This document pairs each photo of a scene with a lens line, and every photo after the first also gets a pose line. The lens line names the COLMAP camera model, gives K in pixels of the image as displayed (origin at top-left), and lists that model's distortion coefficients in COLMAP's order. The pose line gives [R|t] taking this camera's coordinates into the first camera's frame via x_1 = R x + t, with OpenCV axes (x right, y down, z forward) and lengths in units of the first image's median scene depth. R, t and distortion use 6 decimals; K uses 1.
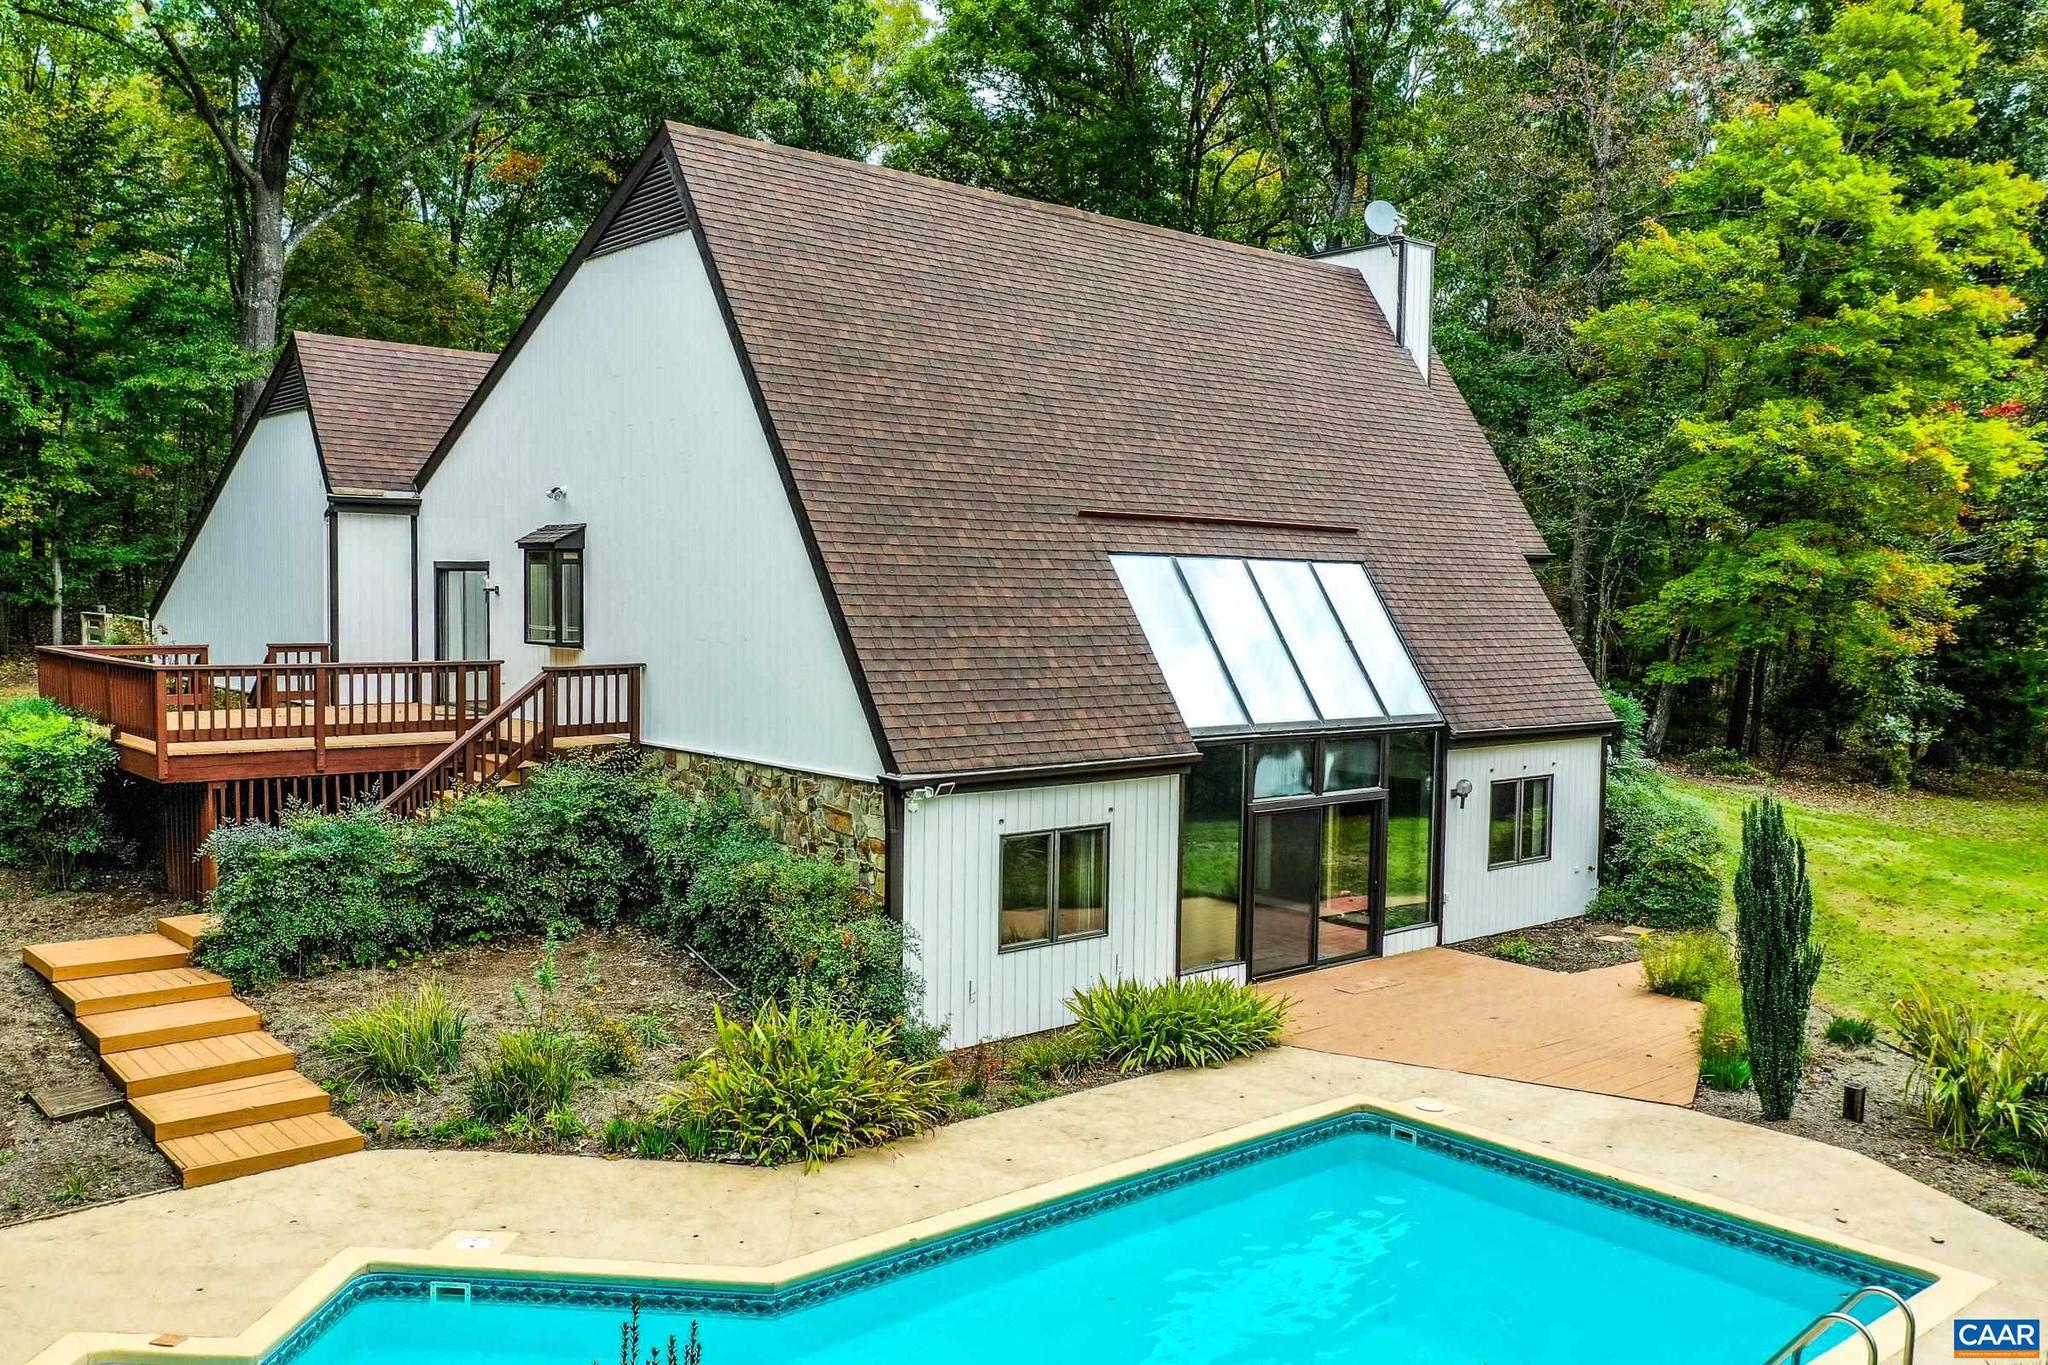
lens RADIAL K [[1672.5, 0, 1013.7], [0, 1672.5, 726.7], [0, 0, 1]] dist [0.009330, 0.000065]
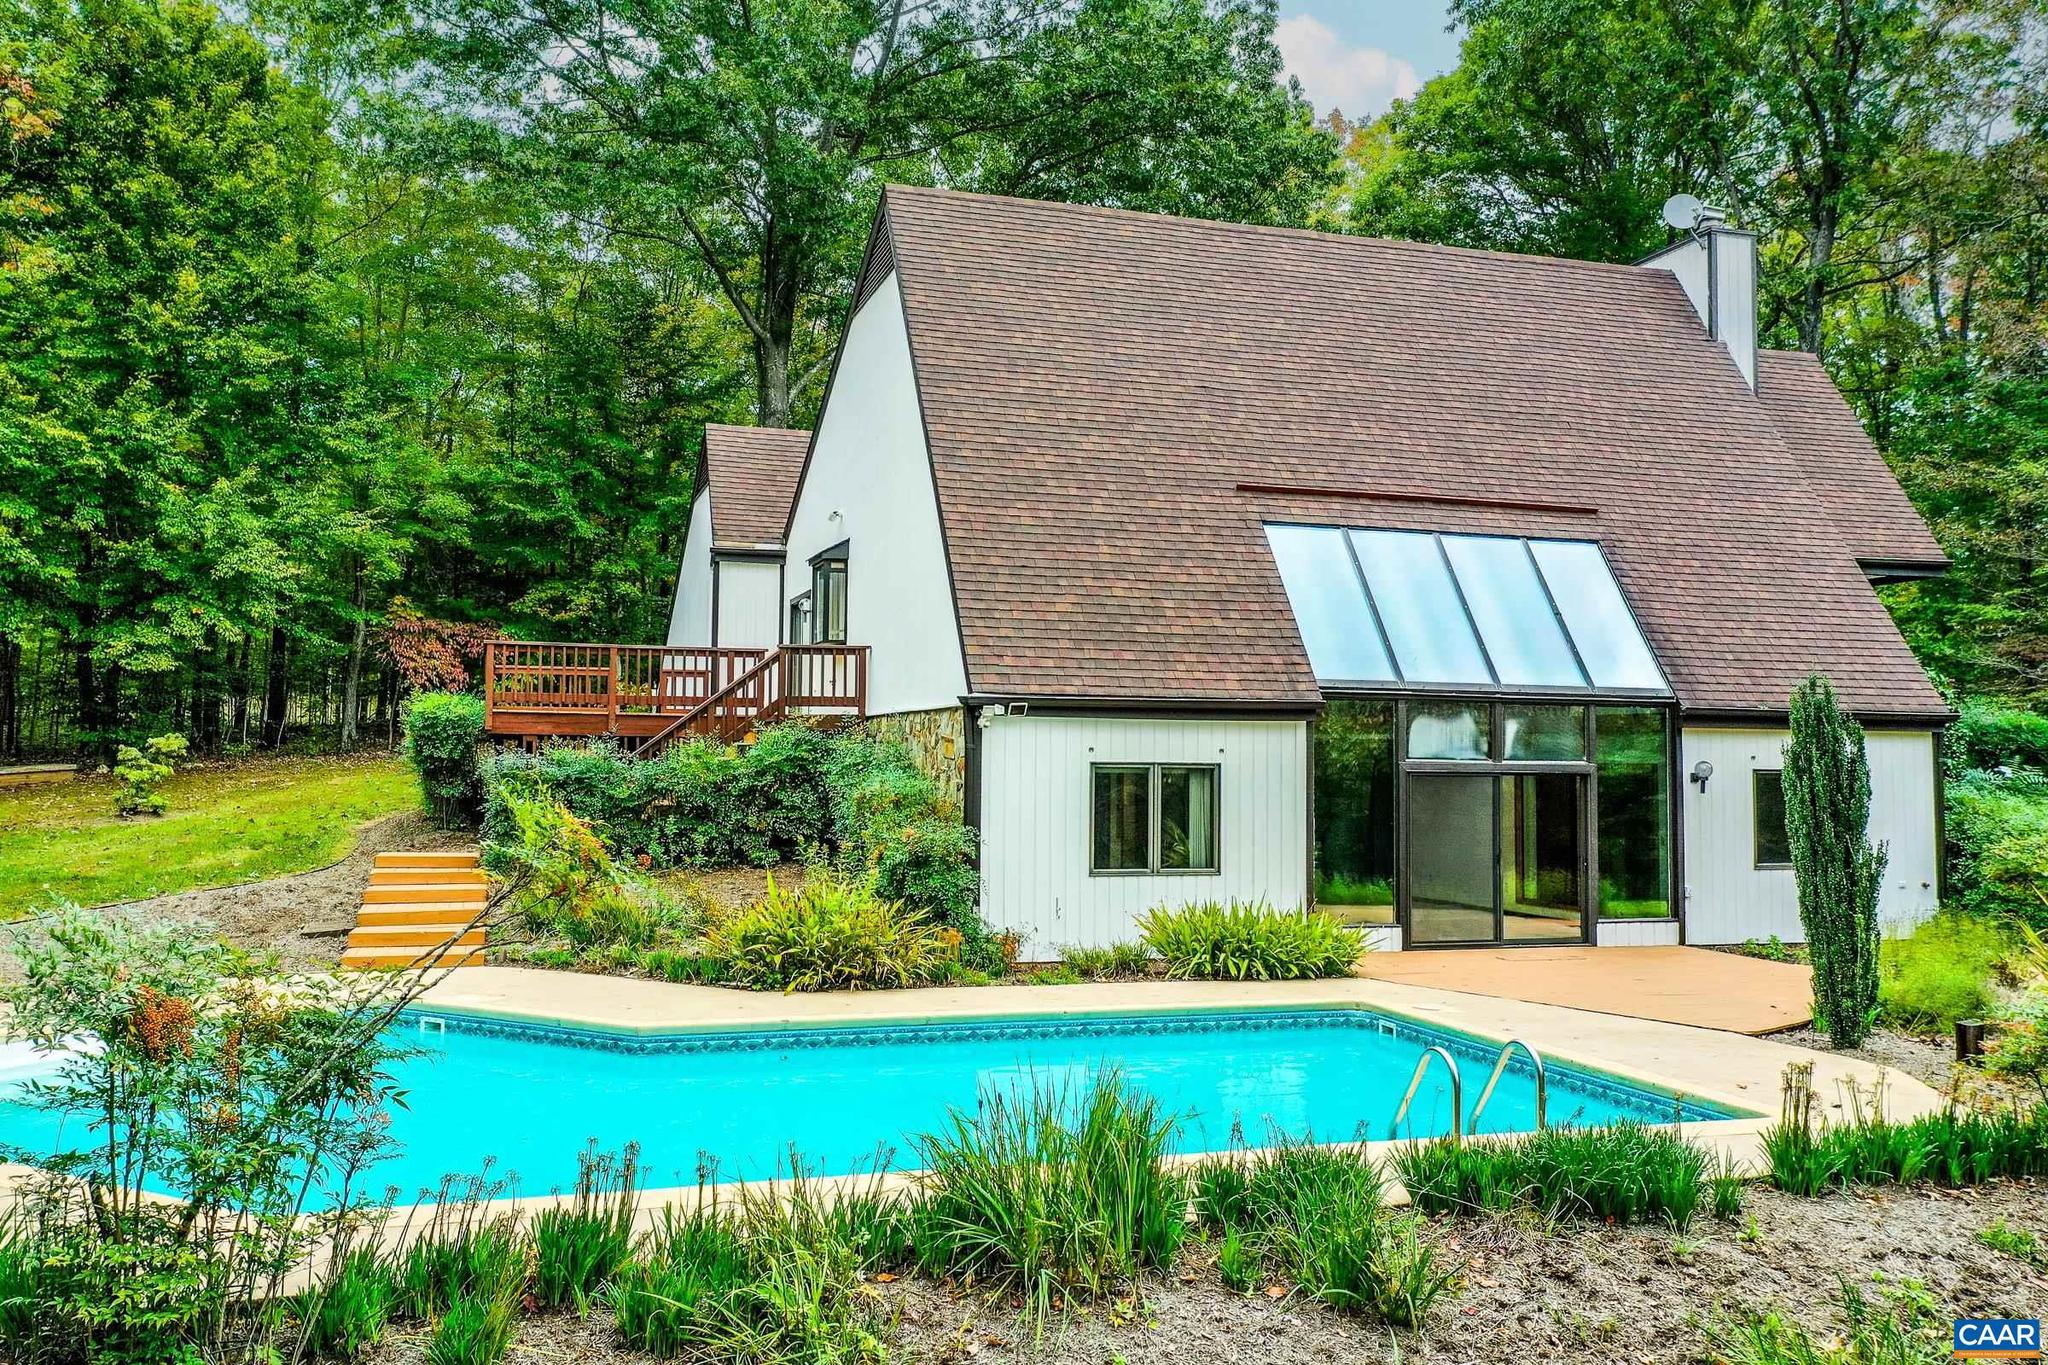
lens RADIAL K [[1672.5, 0, 1010.0], [0, 1672.5, 706.5], [0, 0, 1]] dist [0.009330, 0.000065]
pose [[0.912304, -0.023079, -0.408863, 0.321962], [-0.030995, 0.991655, -0.125135, 0.138761], [0.408339, 0.126834, 0.903976, 0.011914]]
